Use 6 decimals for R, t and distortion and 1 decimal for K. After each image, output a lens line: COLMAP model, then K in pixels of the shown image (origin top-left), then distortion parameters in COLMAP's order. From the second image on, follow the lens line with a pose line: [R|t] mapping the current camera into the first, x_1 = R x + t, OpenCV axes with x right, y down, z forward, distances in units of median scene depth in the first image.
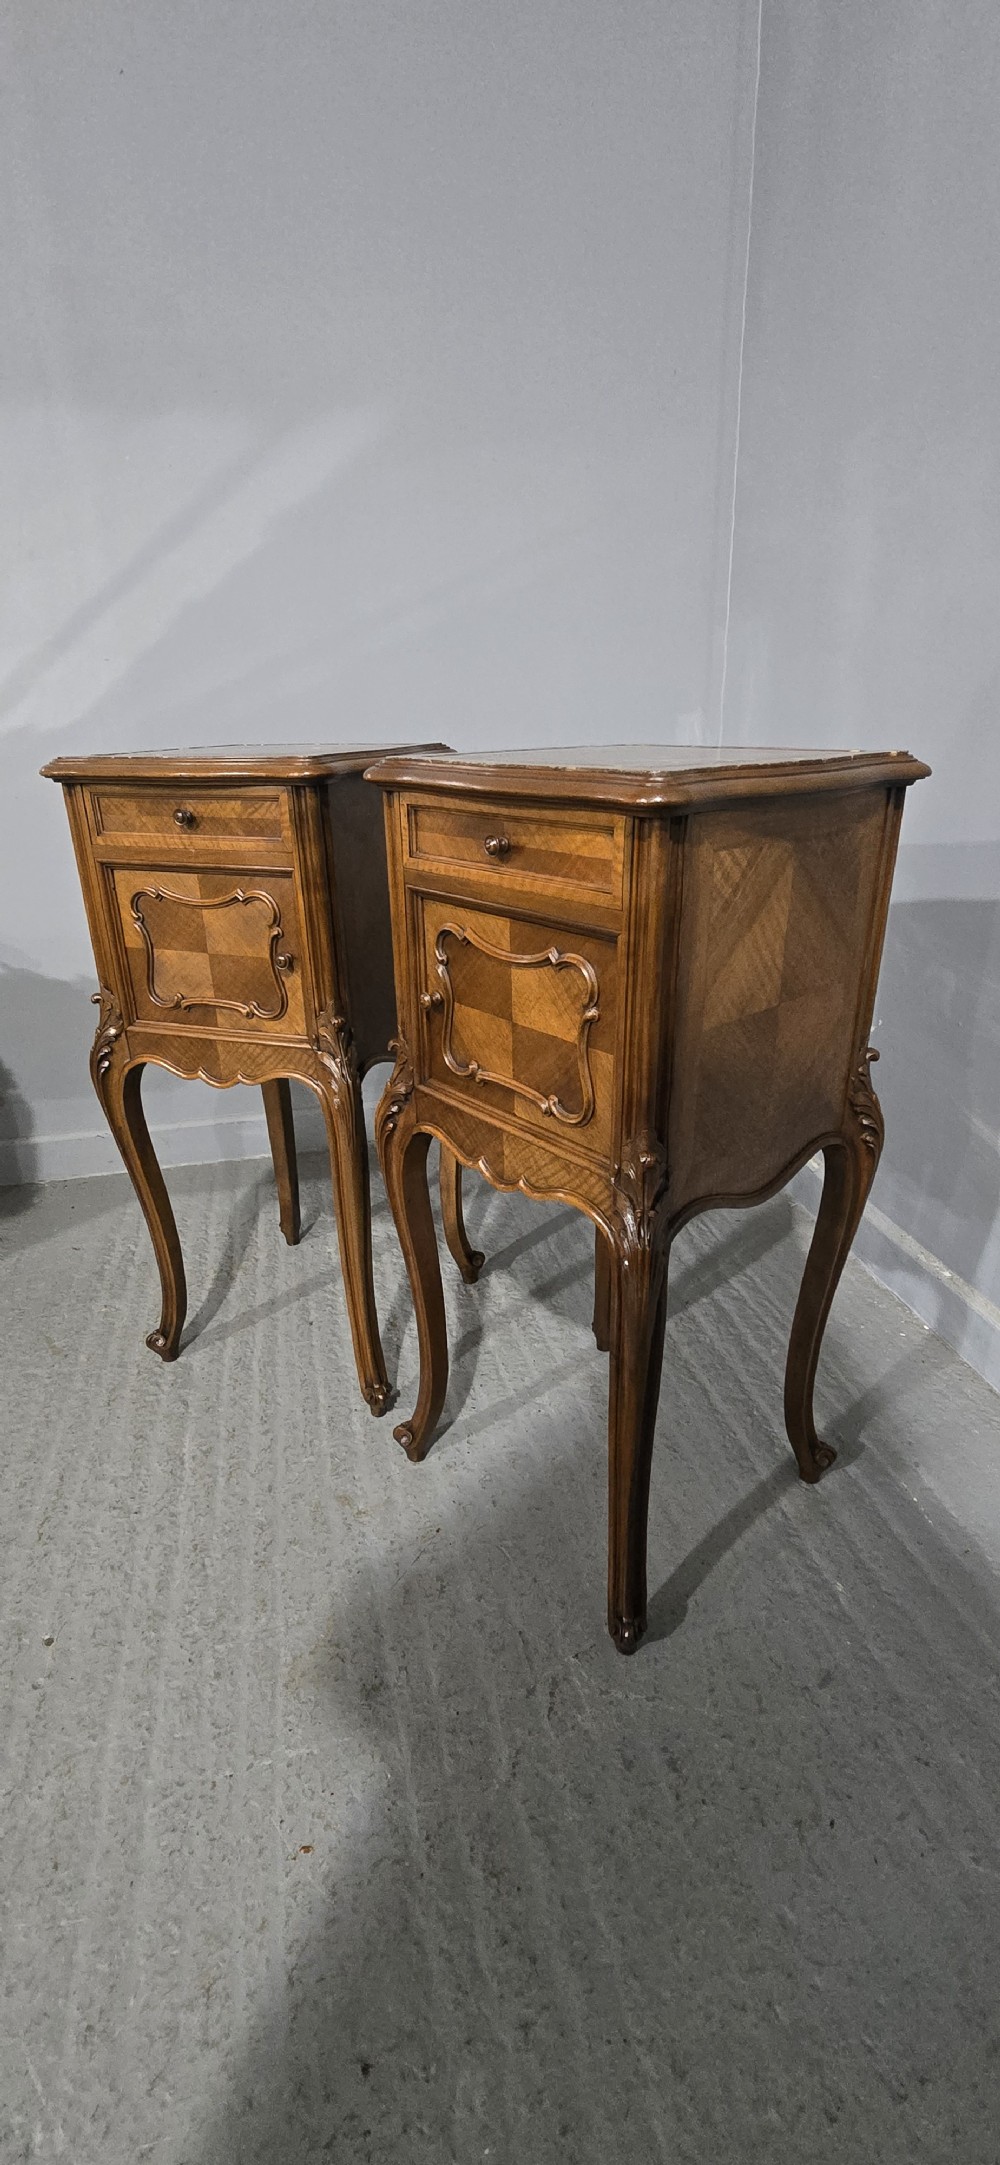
lens RADIAL K [[937.1, 0, 492.8], [0, 937.1, 1097.6], [0, 0, 1]] dist [-0.002864, 0.000617]
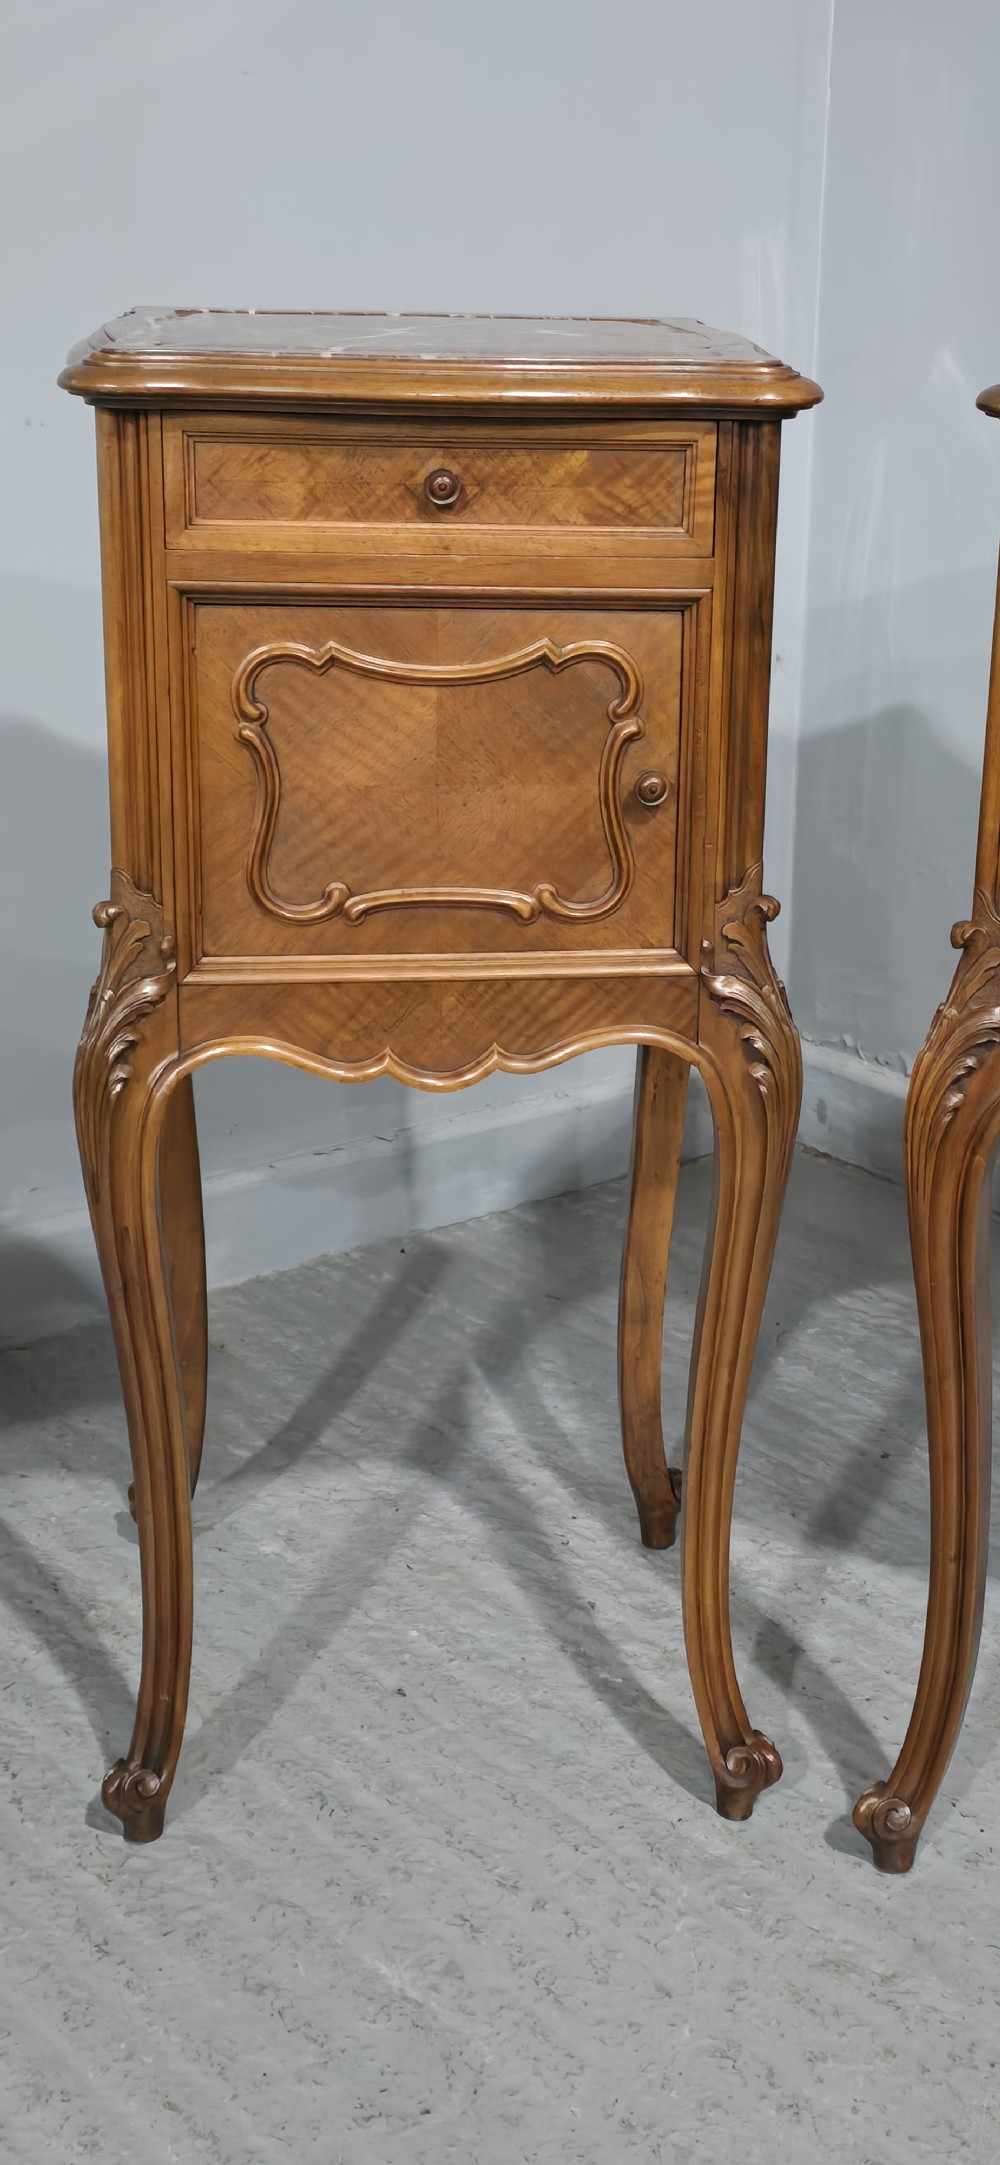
lens RADIAL K [[2864.8, 0, 530.4], [0, 2864.8, 1065.1], [0, 0, 1]] dist [0.220936, -0.839786]
pose [[0.896874, -0.101340, 0.430520, -0.972800], [0.133755, 0.989964, -0.045615, 0.052451], [-0.421577, 0.098495, 0.901428, -0.271934]]
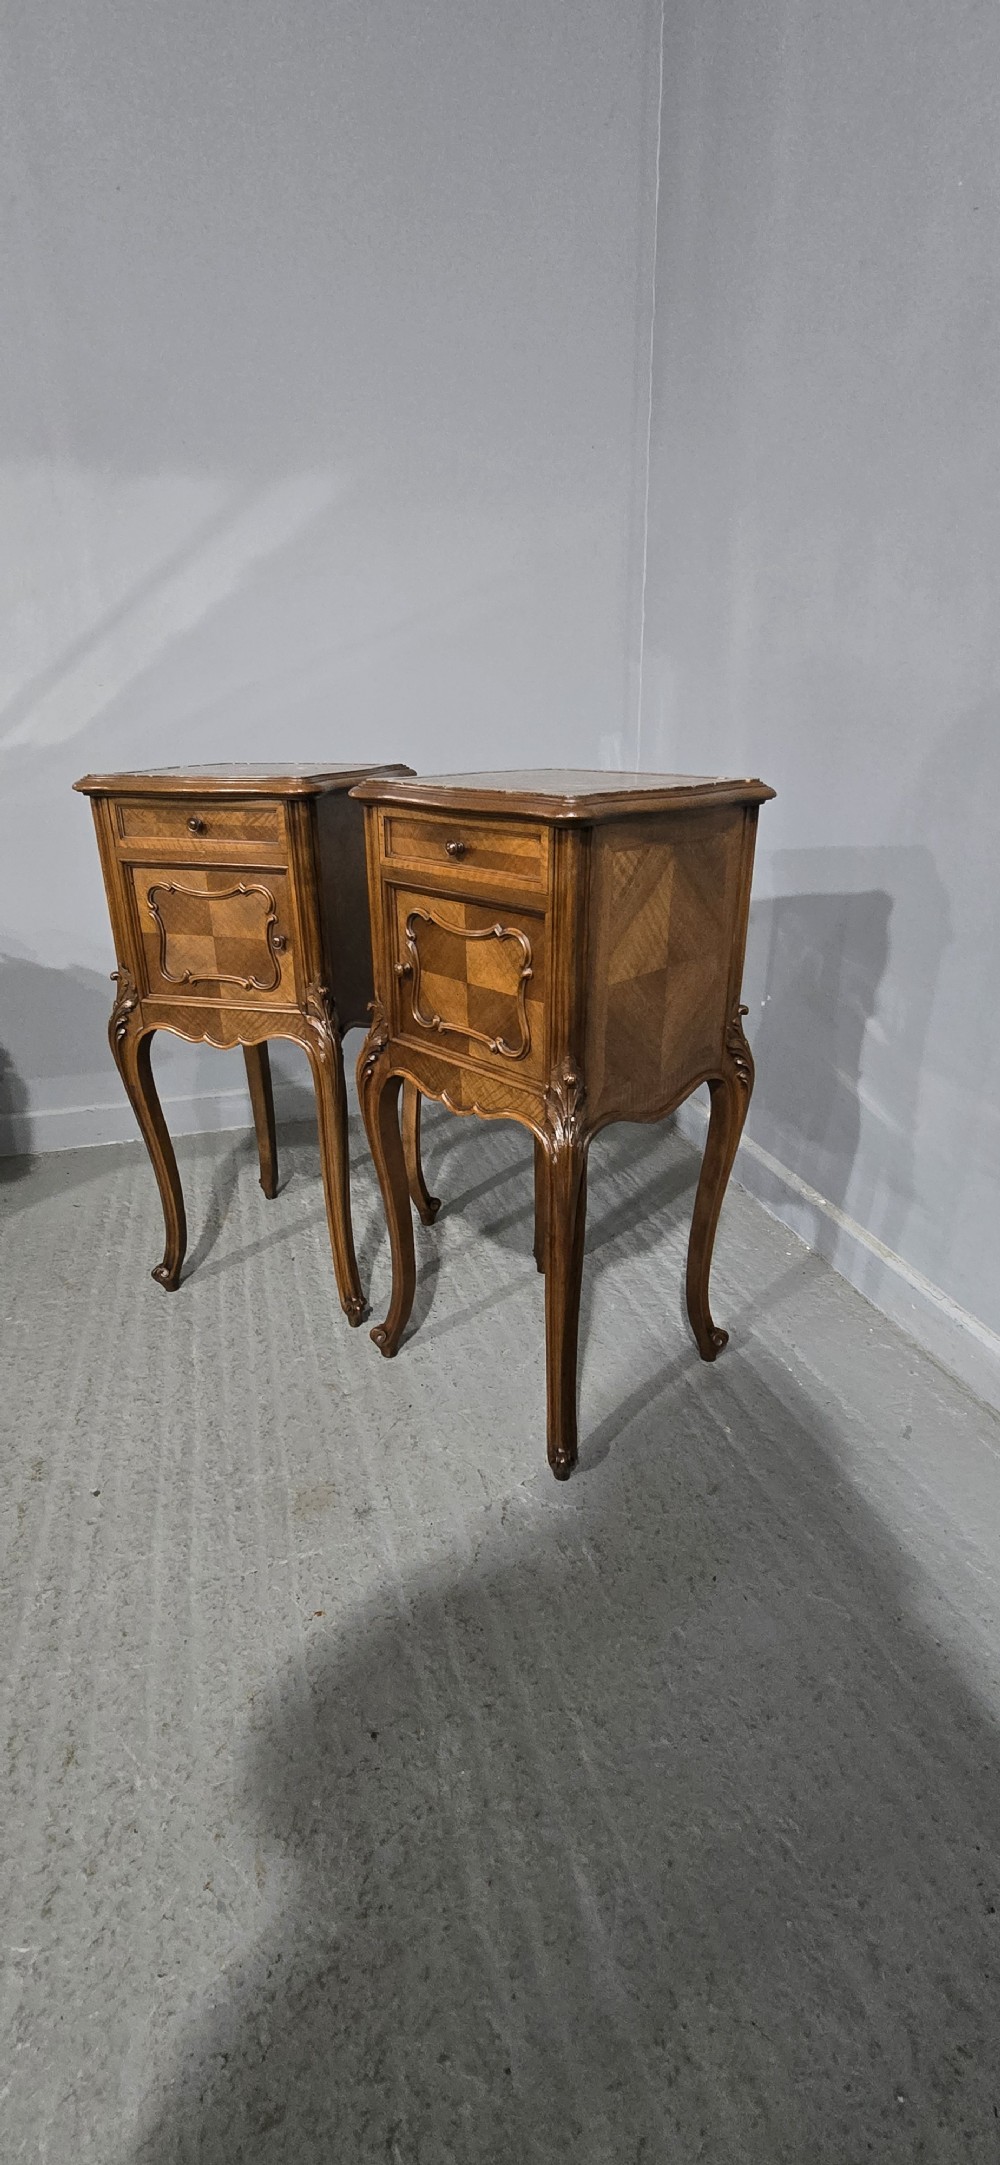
lens RADIAL K [[937.1, 0, 492.8], [0, 937.1, 1097.6], [0, 0, 1]] dist [-0.002864, 0.000617]
pose [[0.997981, -0.013451, 0.062065, -0.022949], [0.013795, 0.999892, -0.005122, 0.073910], [-0.061990, 0.005968, 0.998059, -0.261706]]
